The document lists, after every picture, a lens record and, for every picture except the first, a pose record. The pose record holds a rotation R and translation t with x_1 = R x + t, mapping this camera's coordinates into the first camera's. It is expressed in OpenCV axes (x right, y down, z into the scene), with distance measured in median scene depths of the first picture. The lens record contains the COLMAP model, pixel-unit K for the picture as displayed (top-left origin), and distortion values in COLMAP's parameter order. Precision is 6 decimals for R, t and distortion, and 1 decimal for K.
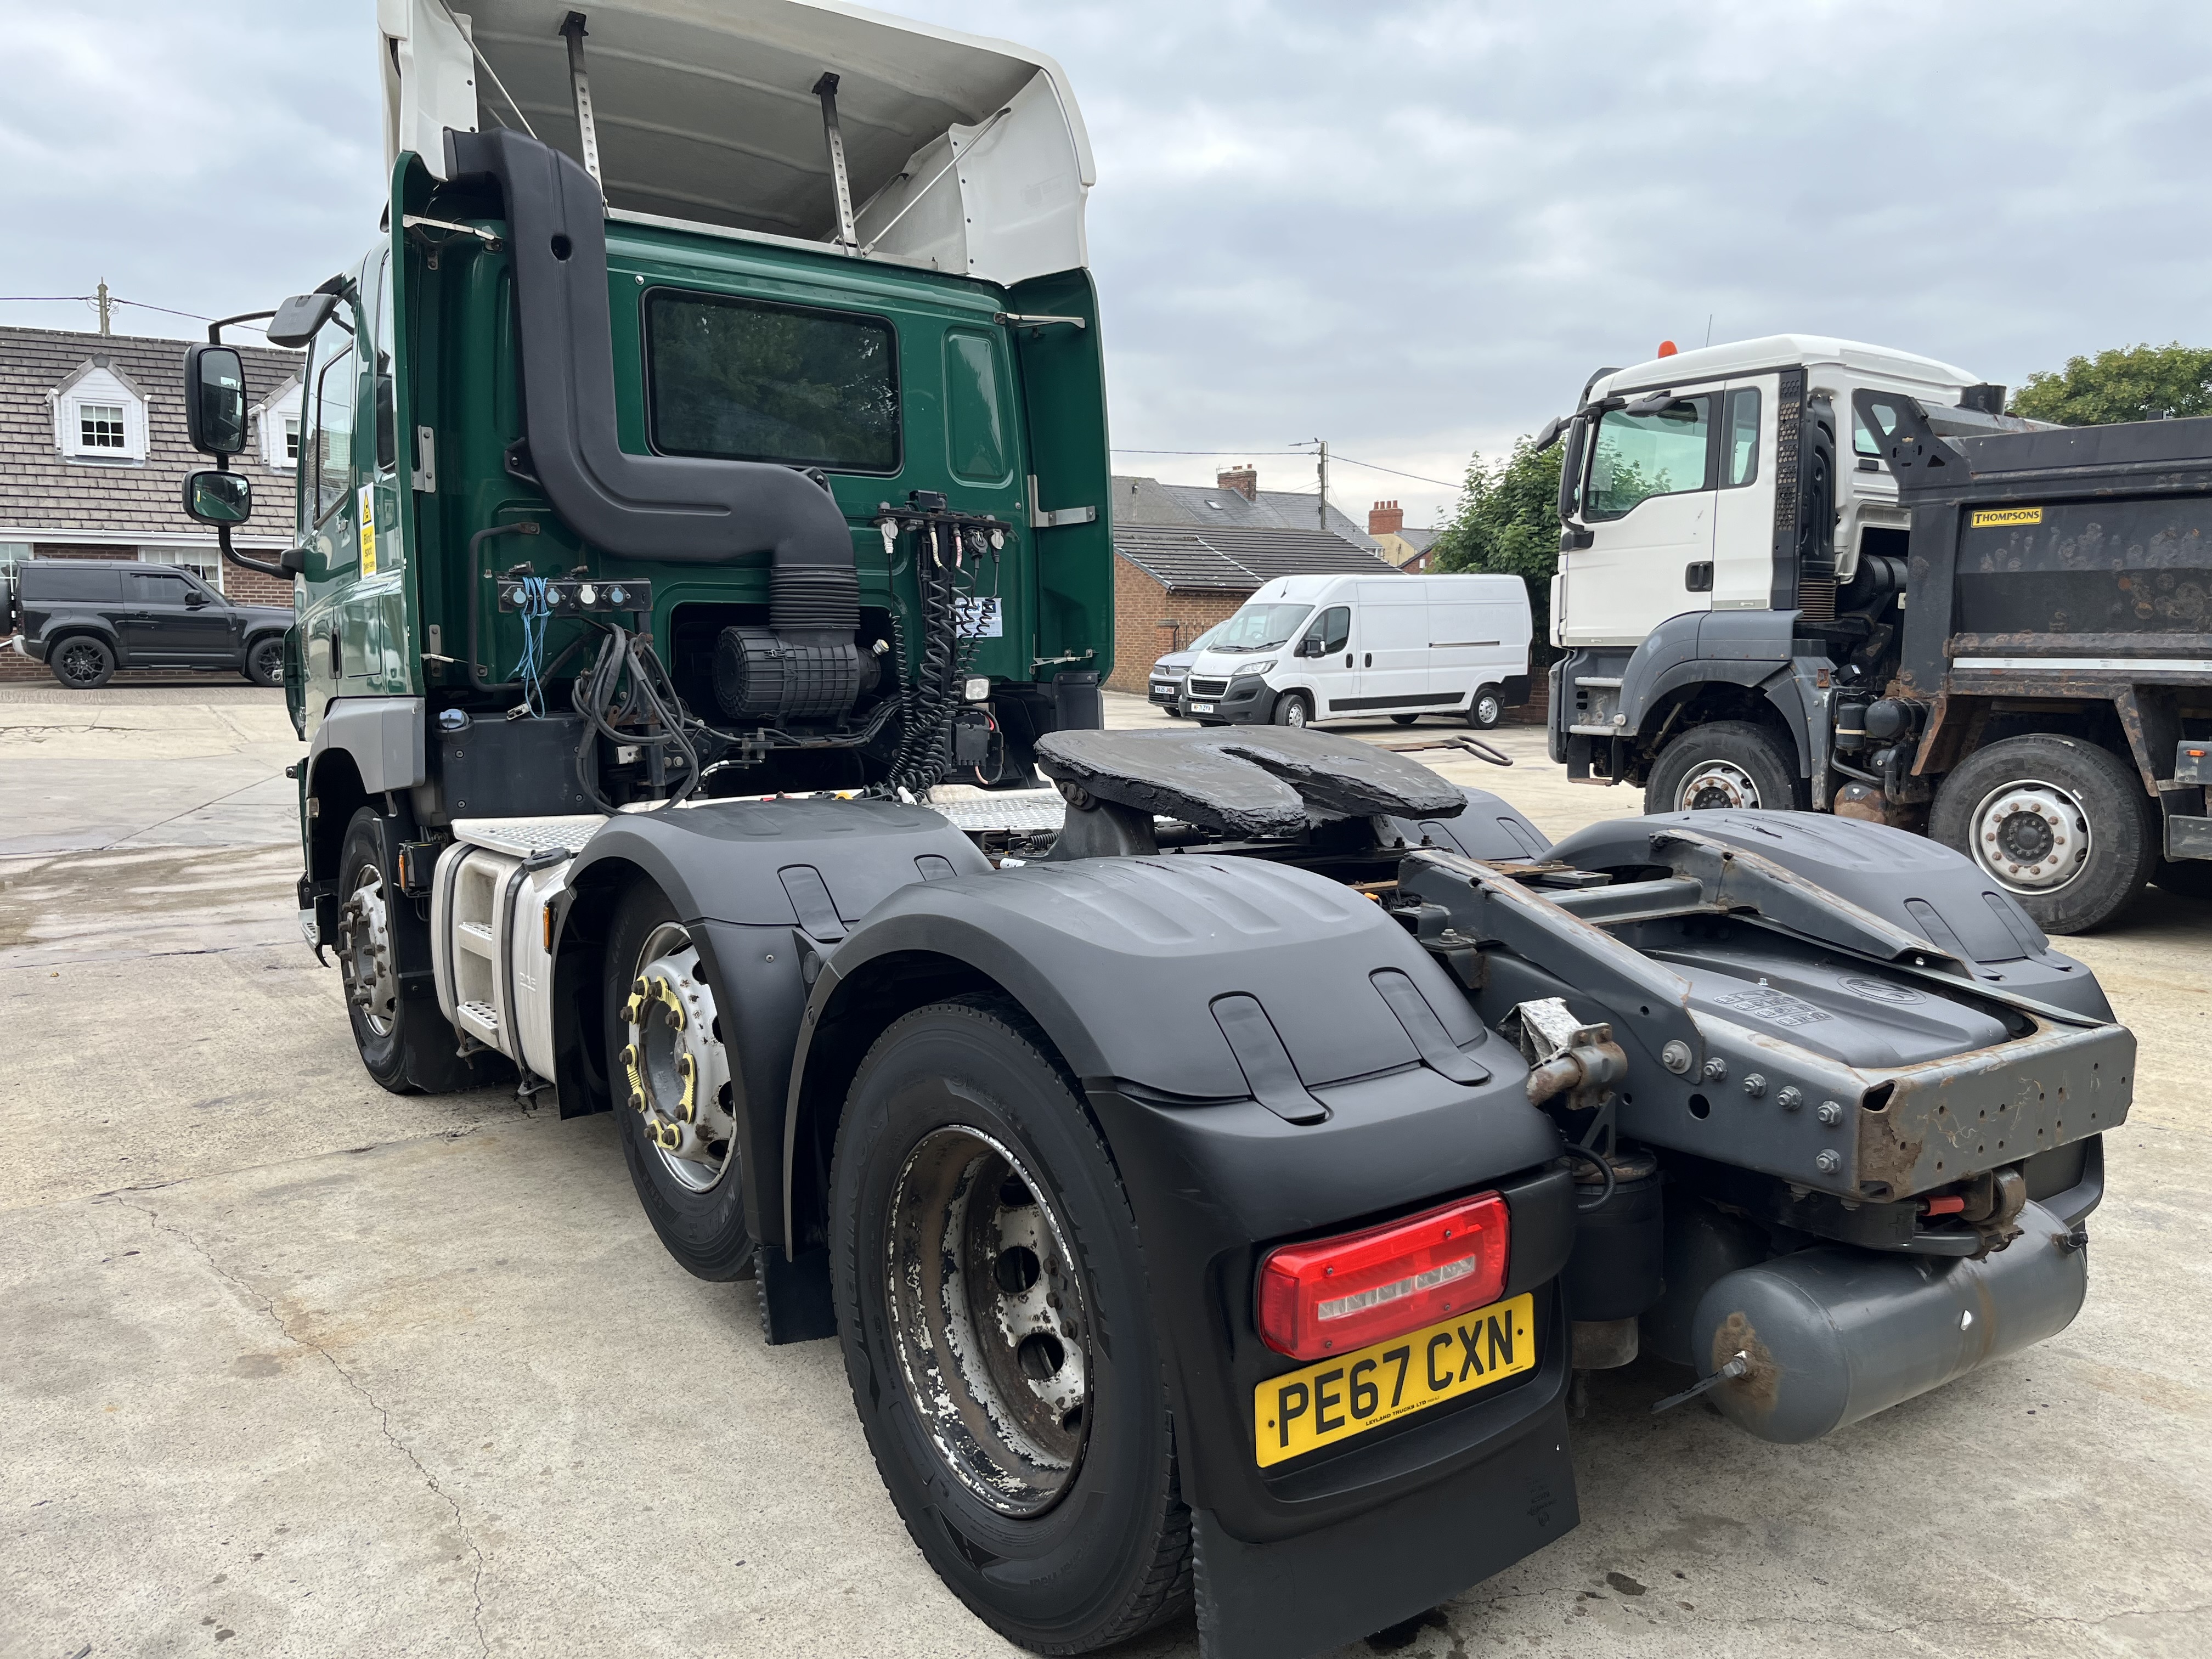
lens RADIAL K [[1671.0, 0, 1103.7], [0, 1671.0, 830.2], [0, 0, 1]] dist [0.042104, -0.034460]
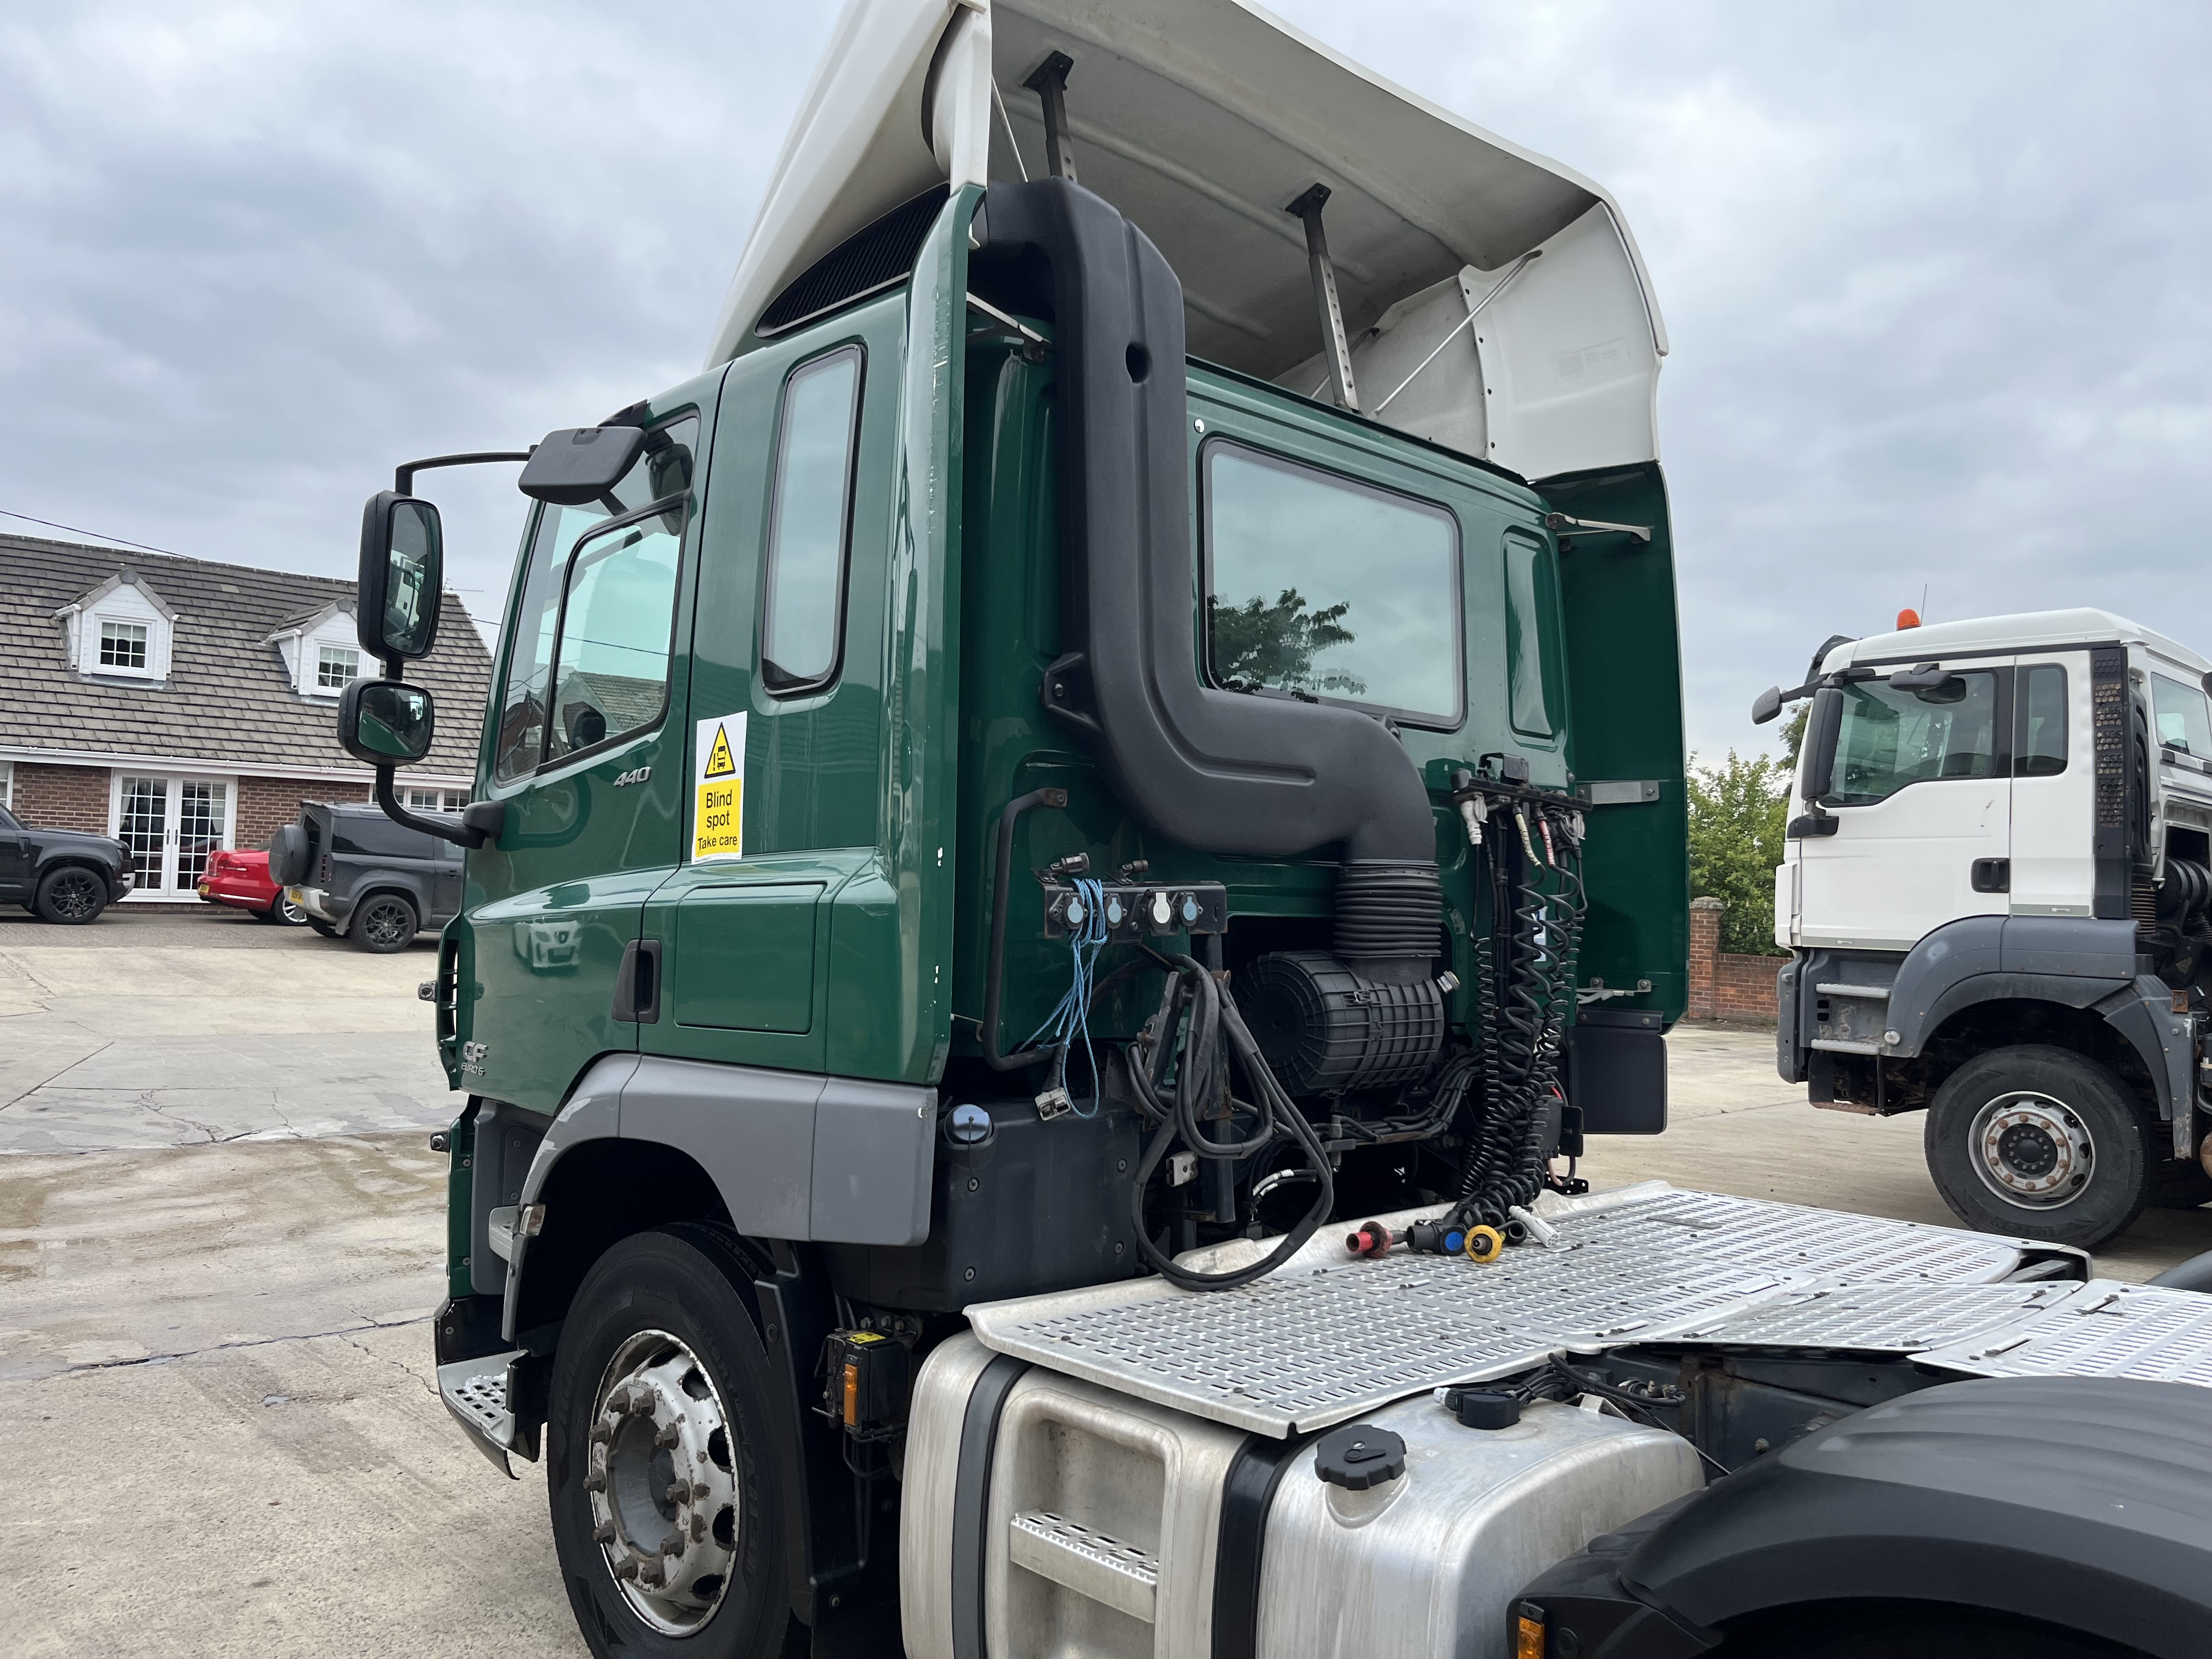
lens RADIAL K [[1671.0, 0, 1105.9], [0, 1671.0, 831.2], [0, 0, 1]] dist [0.042104, -0.034460]
pose [[0.991135, 0.034634, 0.128263, -0.219726], [-0.015884, 0.989389, -0.144420, -0.043655], [-0.131904, 0.141103, 0.981168, 0.220349]]
